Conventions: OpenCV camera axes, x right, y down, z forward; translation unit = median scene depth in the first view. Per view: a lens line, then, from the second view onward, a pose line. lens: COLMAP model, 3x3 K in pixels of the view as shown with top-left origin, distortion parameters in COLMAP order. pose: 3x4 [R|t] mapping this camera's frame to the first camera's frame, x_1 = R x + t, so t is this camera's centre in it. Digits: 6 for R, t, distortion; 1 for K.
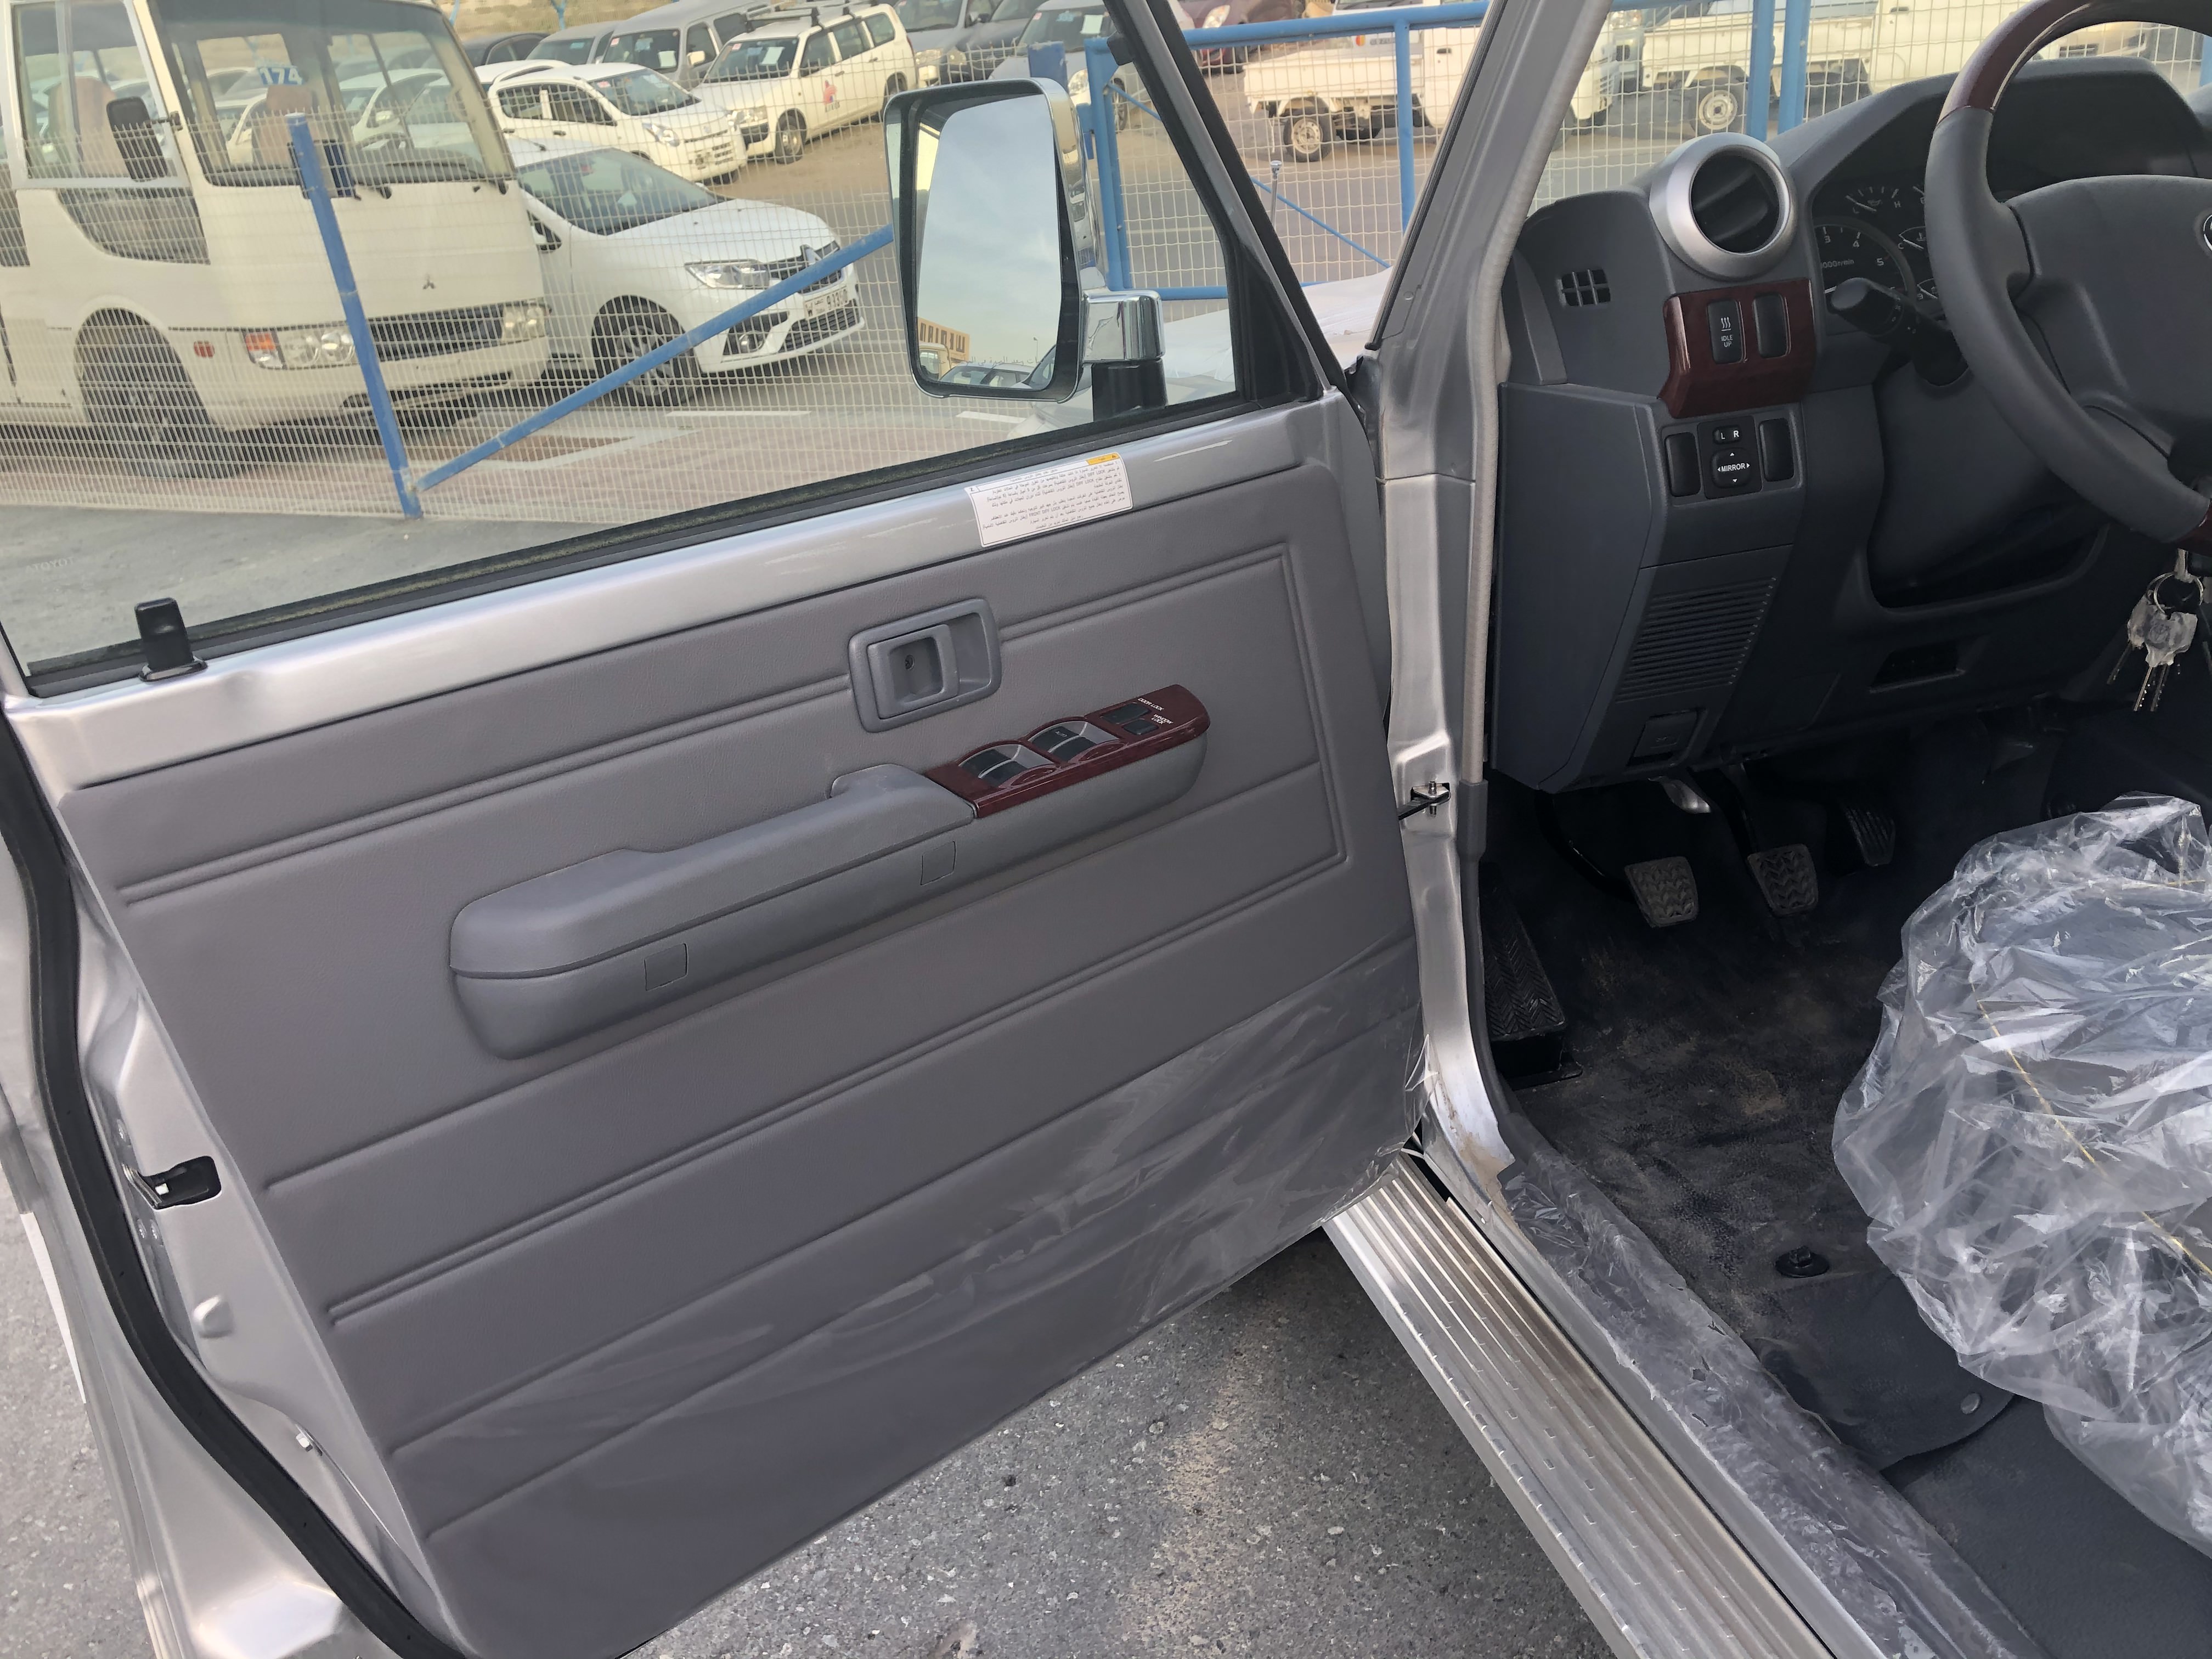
lens RADIAL K [[1845.1, 0, 1134.4], [0, 1845.1, 835.8], [0, 0, 1]] dist [0.025534, -0.010345]
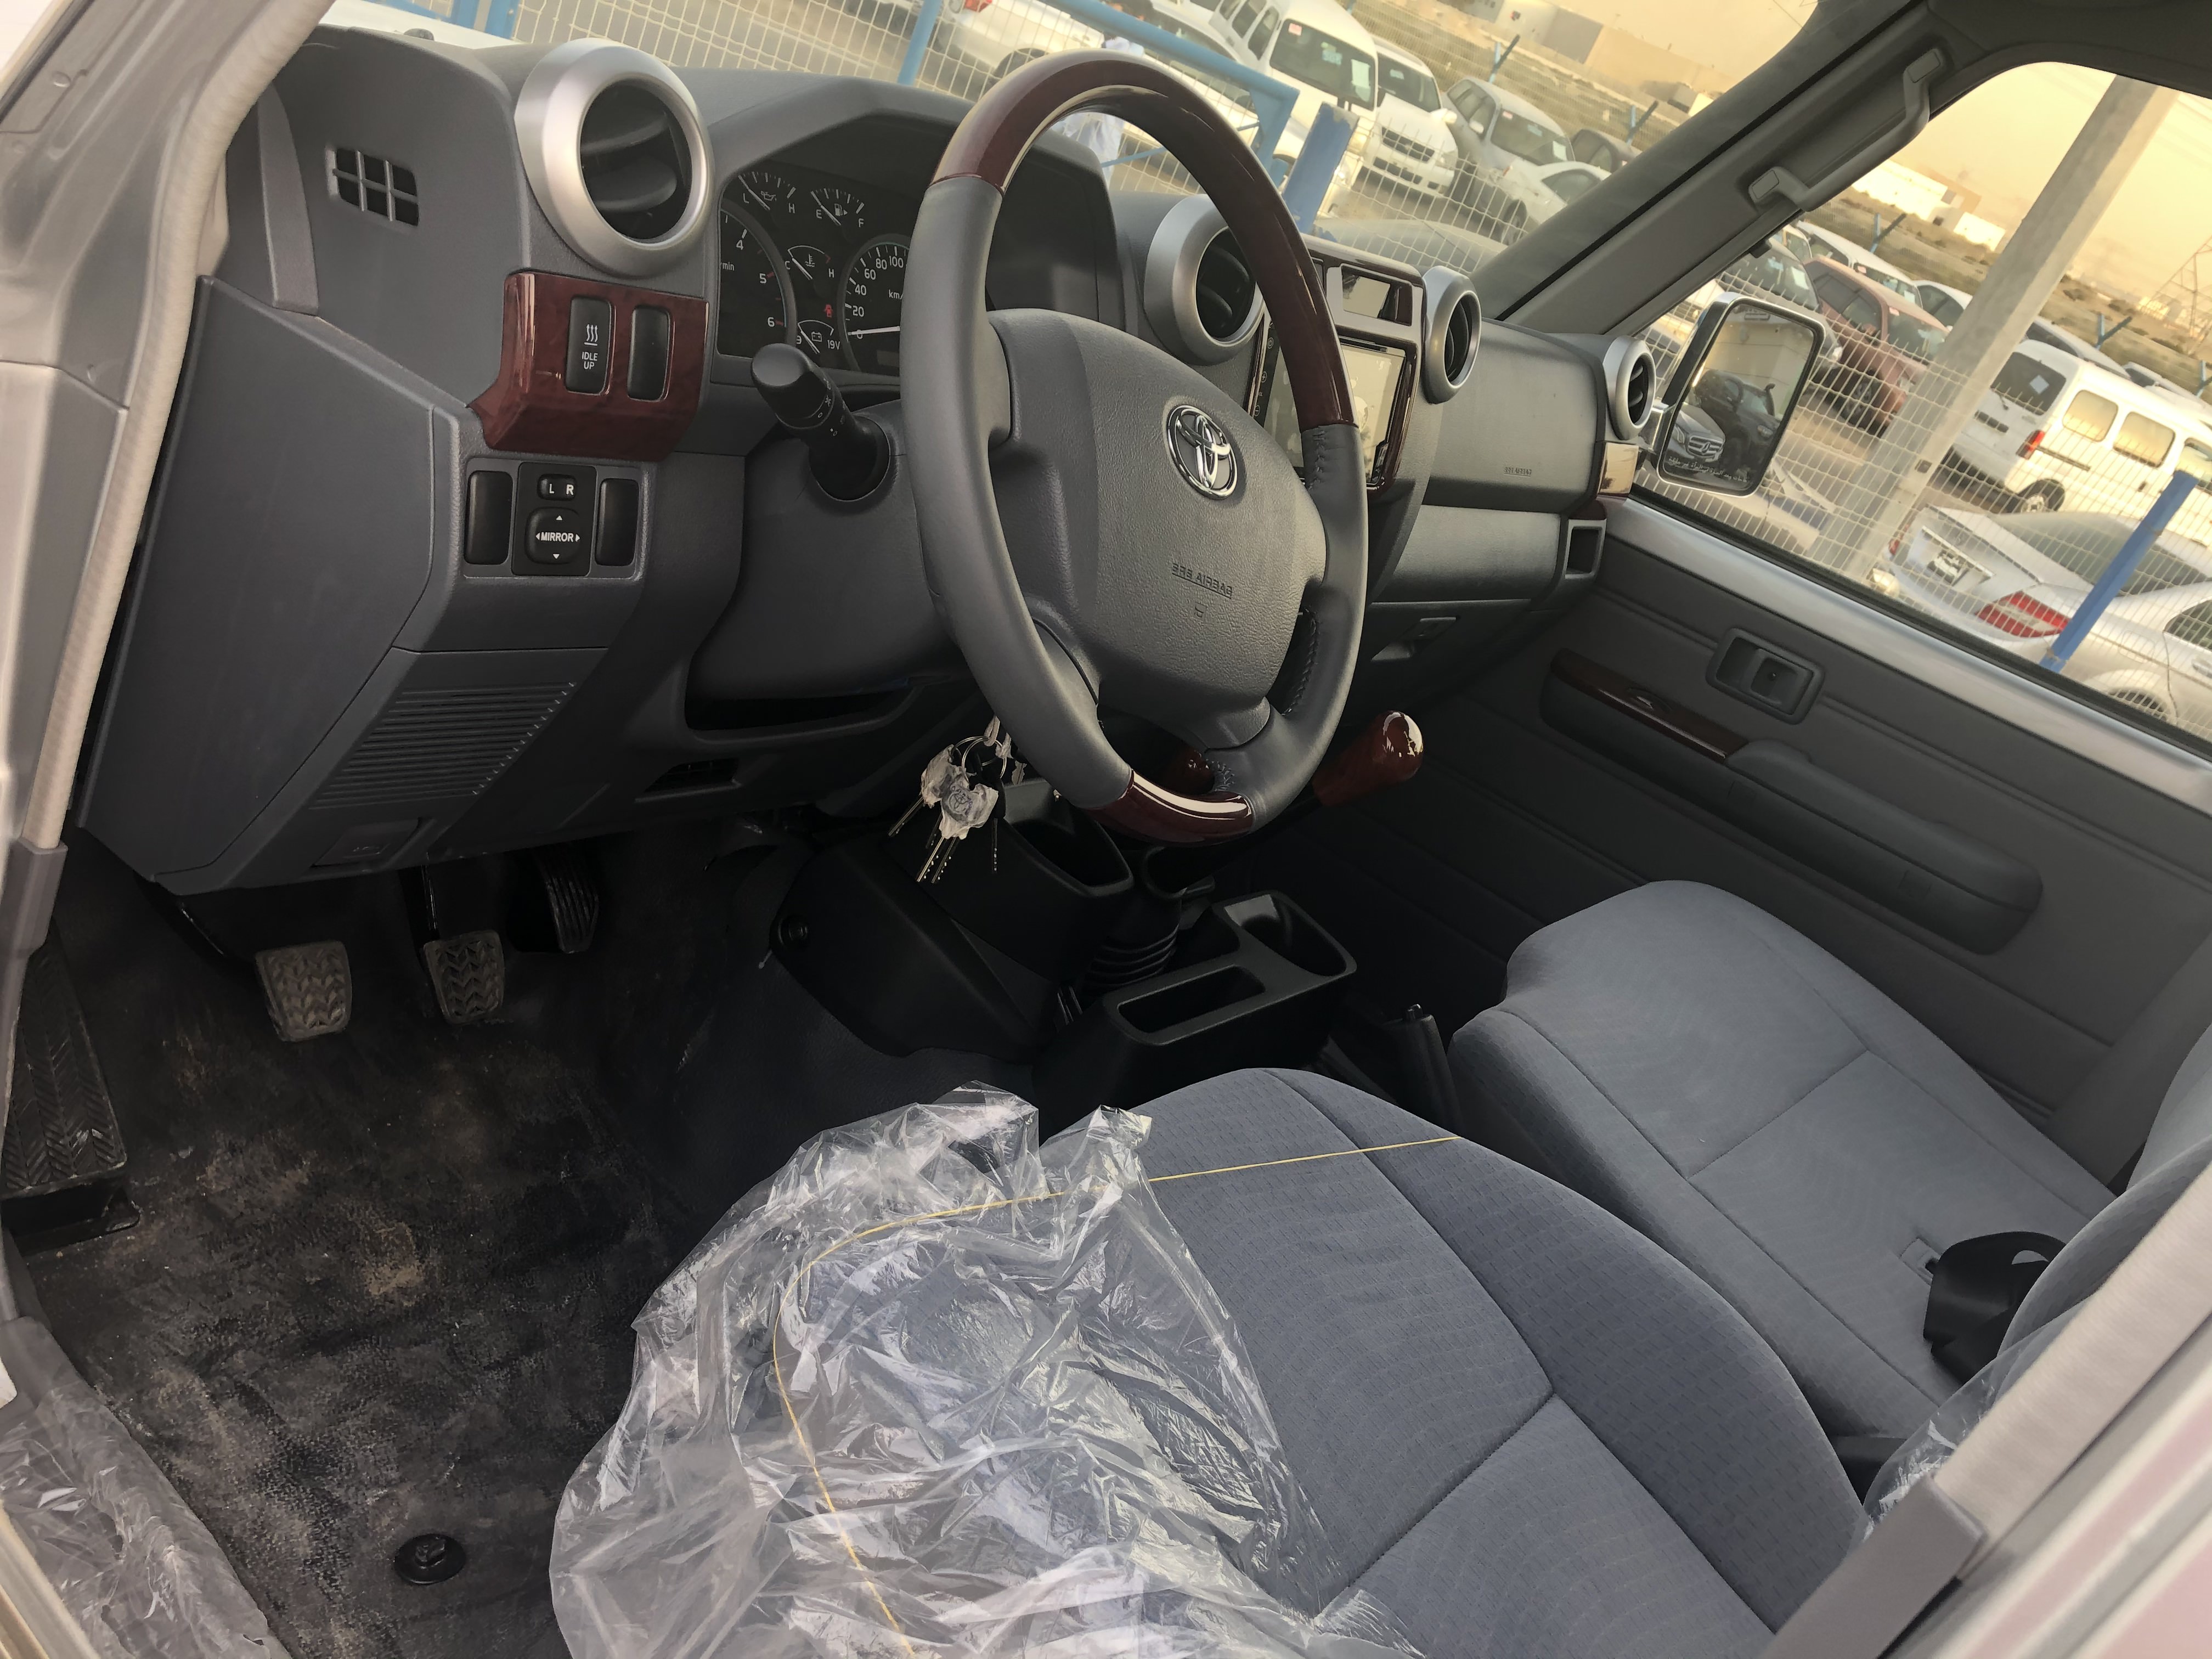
lens RADIAL K [[1845.1, 0, 1115.3], [0, 1845.1, 837.6], [0, 0, 1]] dist [0.025534, -0.010345]
pose [[0.728493, 0.110548, 0.676075, 0.020584], [-0.185000, 0.981973, 0.038776, -0.137952], [-0.659601, -0.153322, 0.735812, 0.307175]]
